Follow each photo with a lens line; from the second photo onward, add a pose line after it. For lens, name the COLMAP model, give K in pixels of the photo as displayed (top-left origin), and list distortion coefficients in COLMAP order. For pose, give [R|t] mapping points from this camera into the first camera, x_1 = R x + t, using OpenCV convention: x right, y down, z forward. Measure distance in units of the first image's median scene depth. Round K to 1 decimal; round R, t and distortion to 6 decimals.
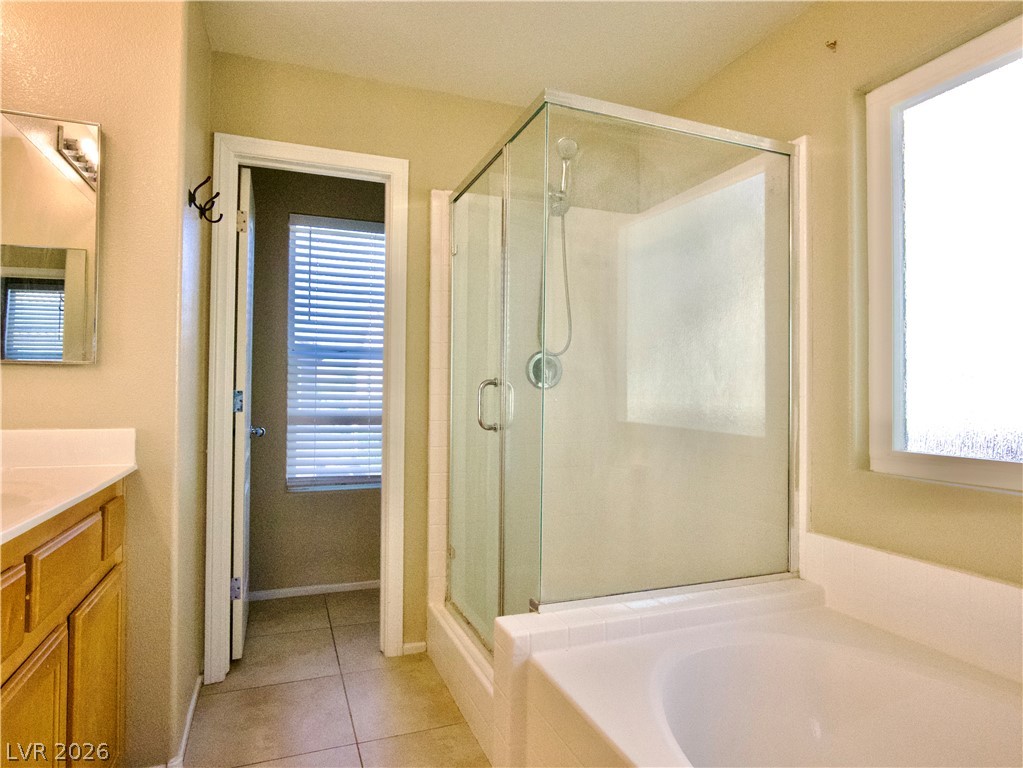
lens RADIAL K [[605.9, 0, 515.6], [0, 605.9, 381.2], [0, 0, 1]] dist [-0.027625, 0.014241]
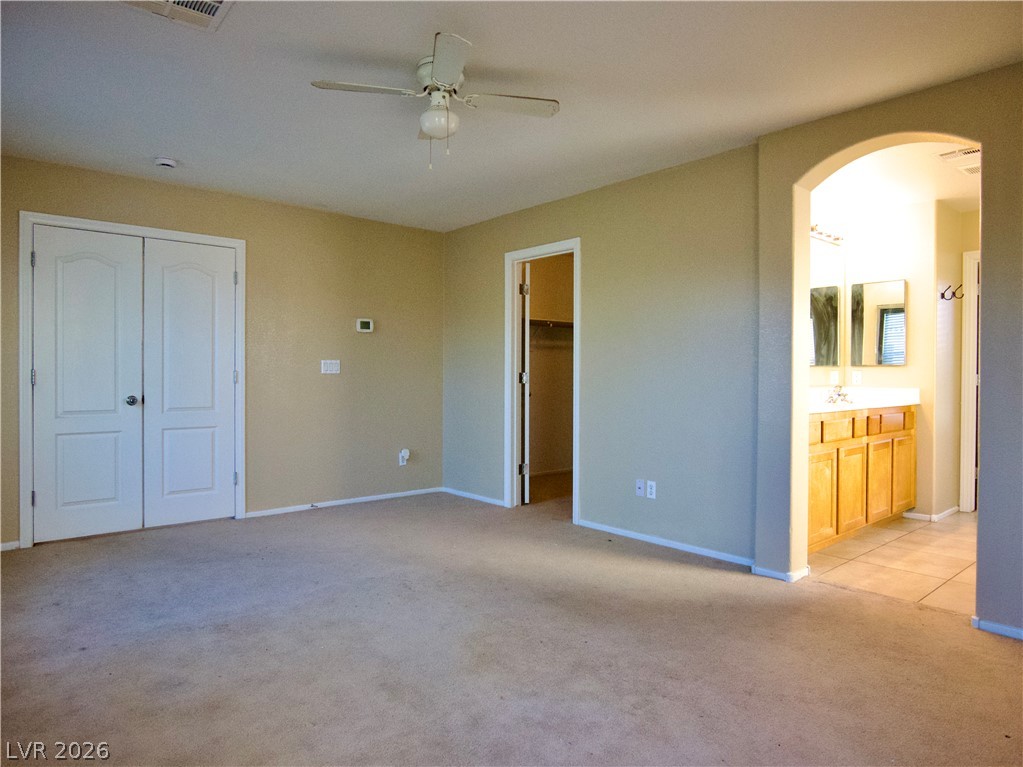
lens RADIAL K [[609.1, 0, 521.4], [0, 609.1, 383.6], [0, 0, 1]] dist [-0.033160, 0.015270]
pose [[0.315442, 0.003145, -0.948940, 0.940874], [0.018014, 0.999794, 0.009301, -0.001231], [0.948774, -0.020028, 0.315320, -1.064564]]
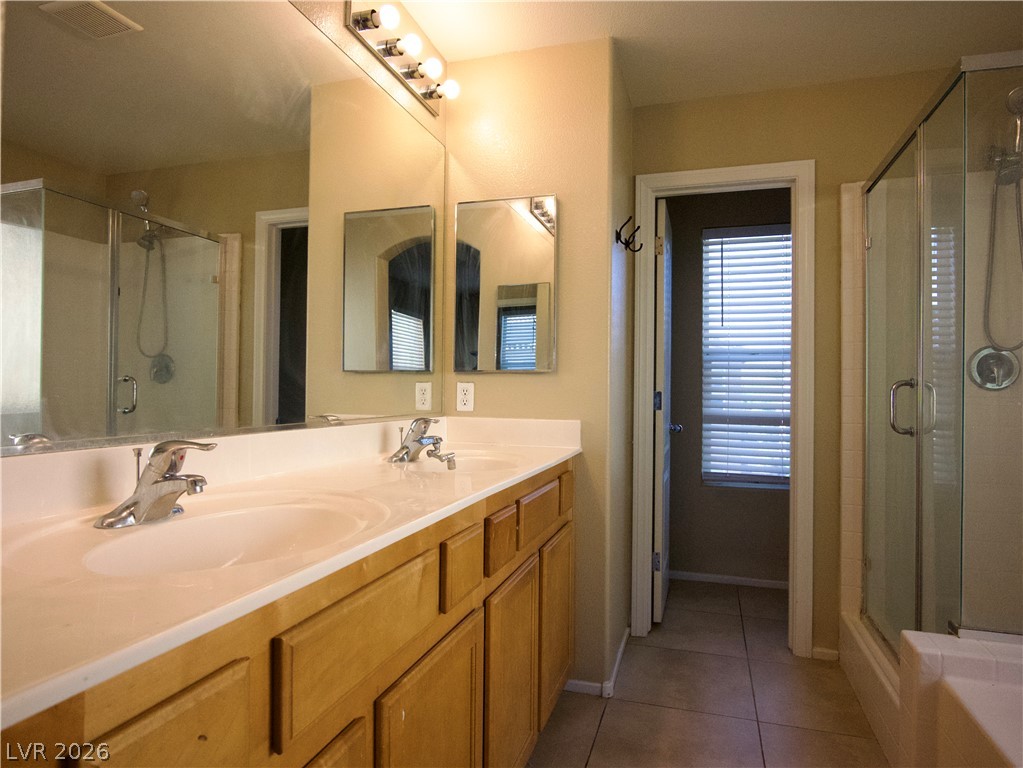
lens RADIAL K [[609.1, 0, 521.4], [0, 609.1, 384.1], [0, 0, 1]] dist [-0.033160, 0.015270]
pose [[0.783431, -0.006082, -0.621449, 0.061406], [0.007412, 0.999972, -0.000443, -0.000648], [0.621435, -0.004259, 0.783455, -0.080697]]
